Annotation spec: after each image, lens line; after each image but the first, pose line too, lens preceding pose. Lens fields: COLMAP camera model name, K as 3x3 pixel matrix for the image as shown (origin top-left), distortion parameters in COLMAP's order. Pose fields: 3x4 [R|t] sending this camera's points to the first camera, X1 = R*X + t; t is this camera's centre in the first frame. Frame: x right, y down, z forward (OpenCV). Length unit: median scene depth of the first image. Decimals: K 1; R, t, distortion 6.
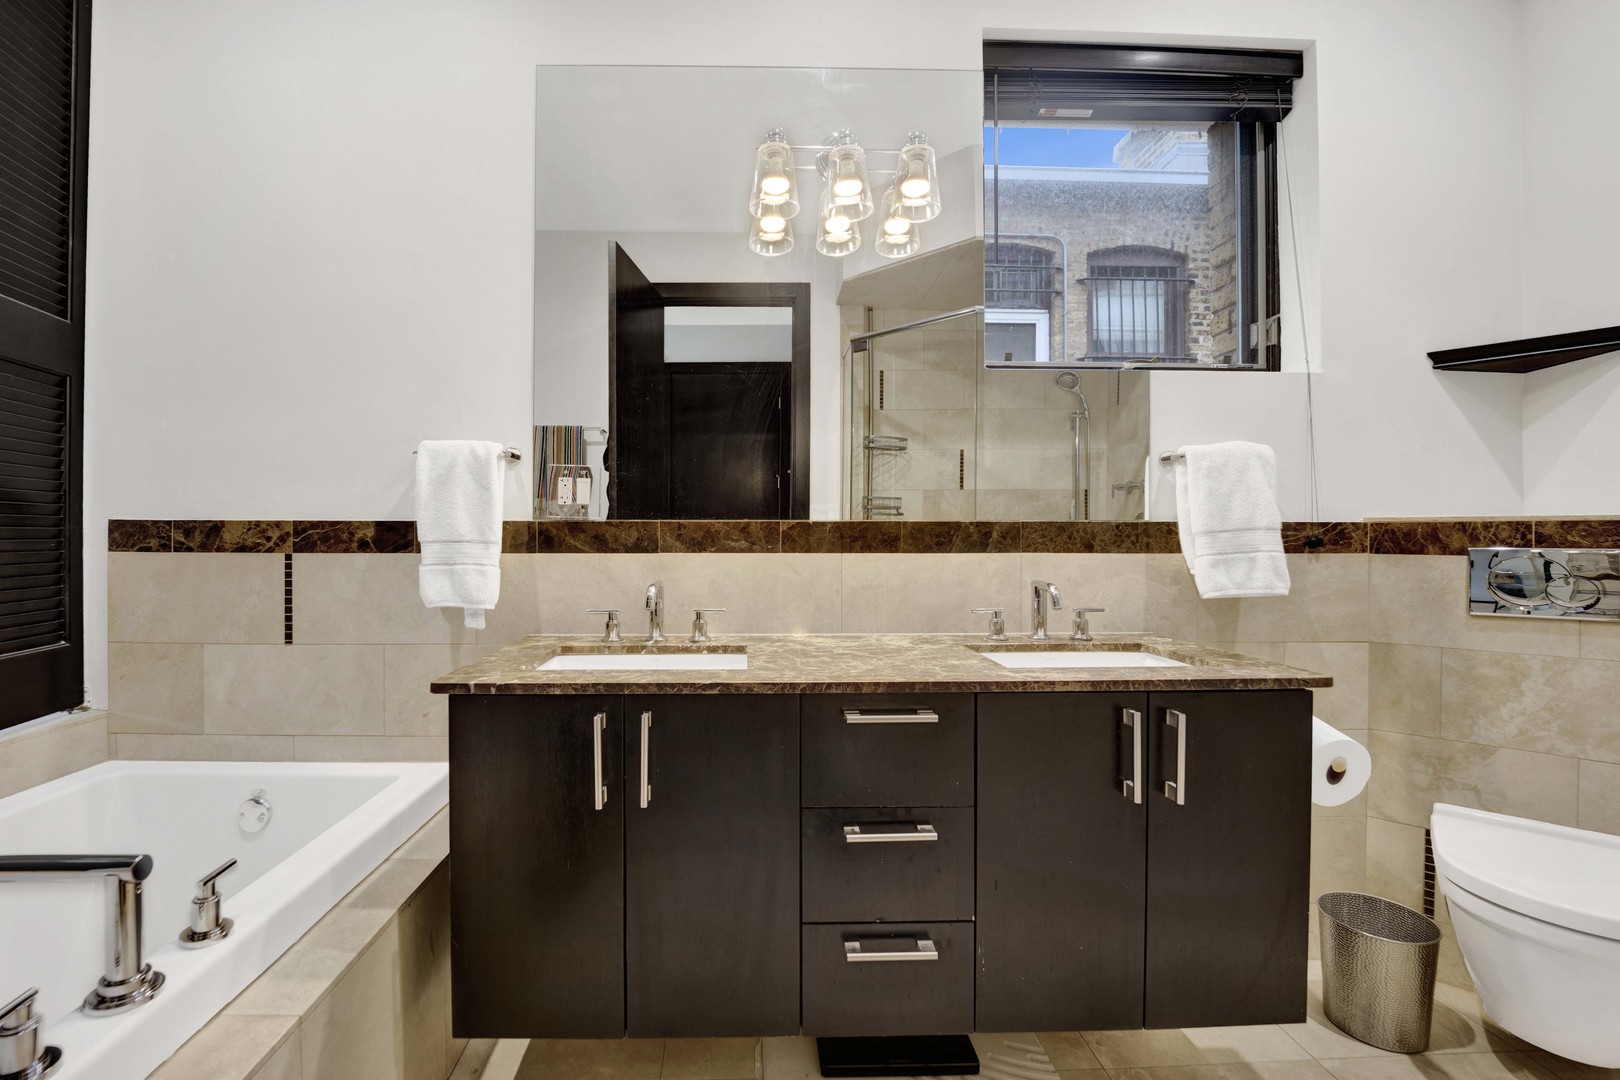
lens RADIAL K [[689.6, 0, 774.3], [0, 689.6, 528.5], [0, 0, 1]] dist [-0.018795, 0.000173]
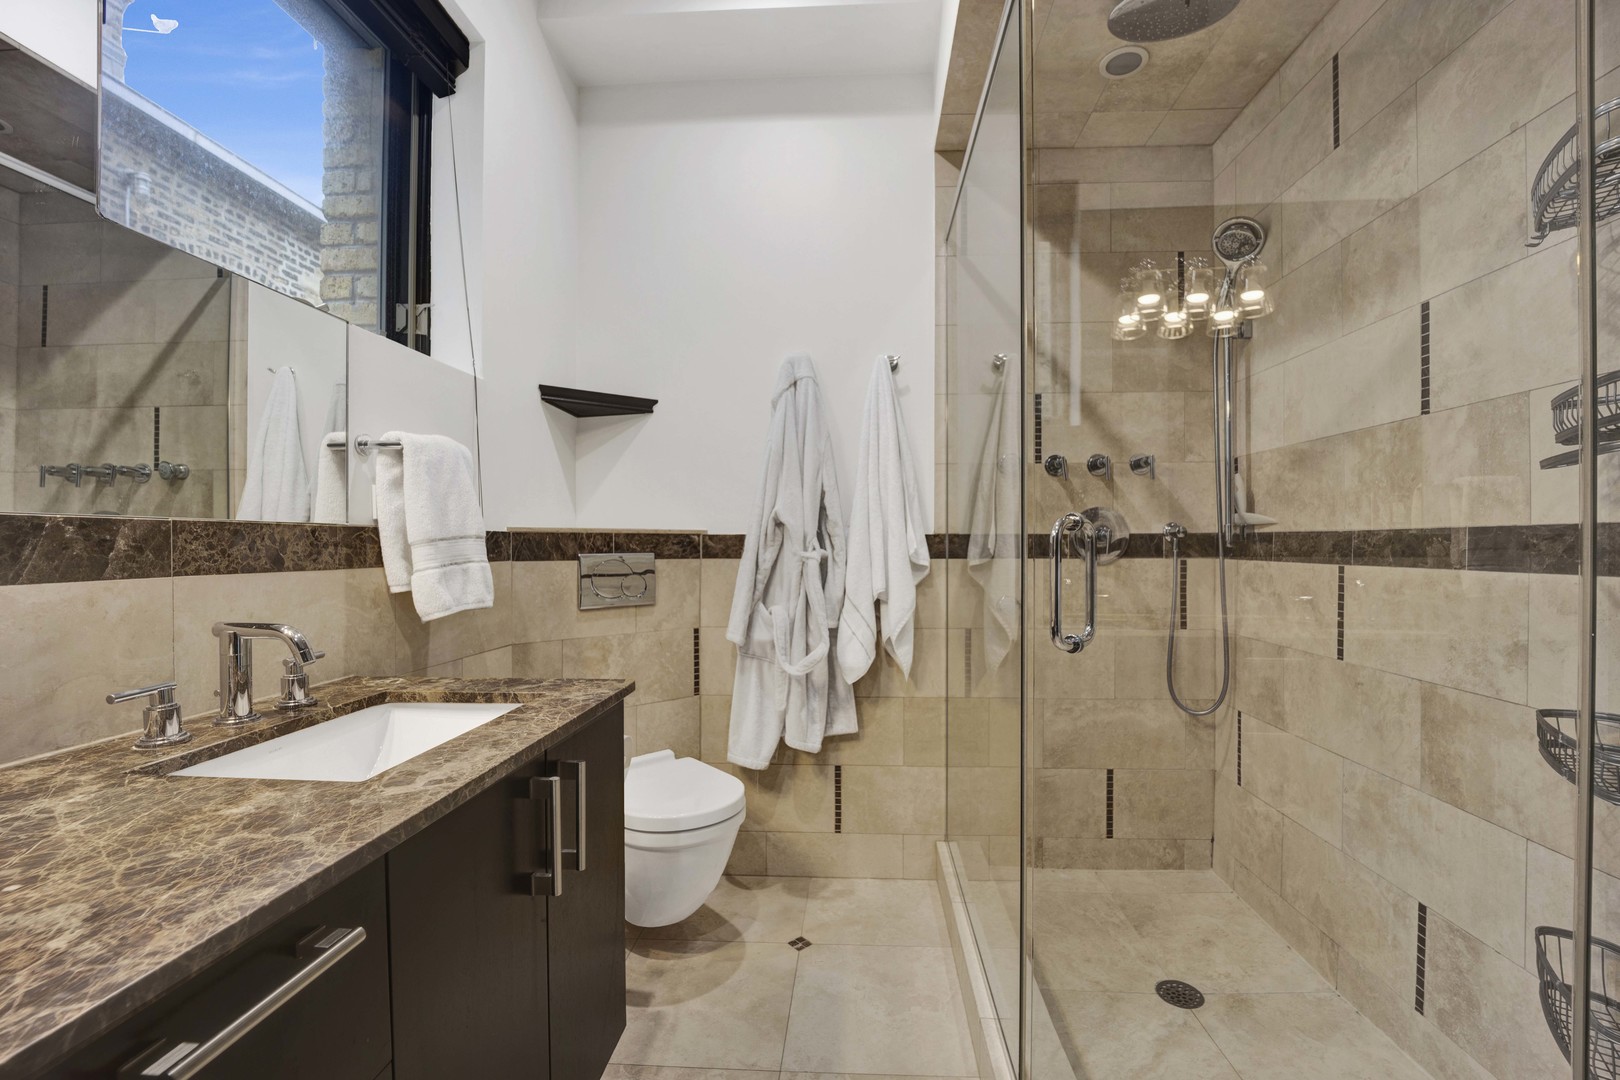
lens RADIAL K [[678.1, 0, 809.4], [0, 678.1, 544.3], [0, 0, 1]] dist [-0.022024, -0.000531]
pose [[0.092394, -0.002553, 0.995719, -0.135275], [-0.009523, 0.999949, 0.003448, 0.002687], [-0.995677, -0.009801, 0.092365, 0.464747]]
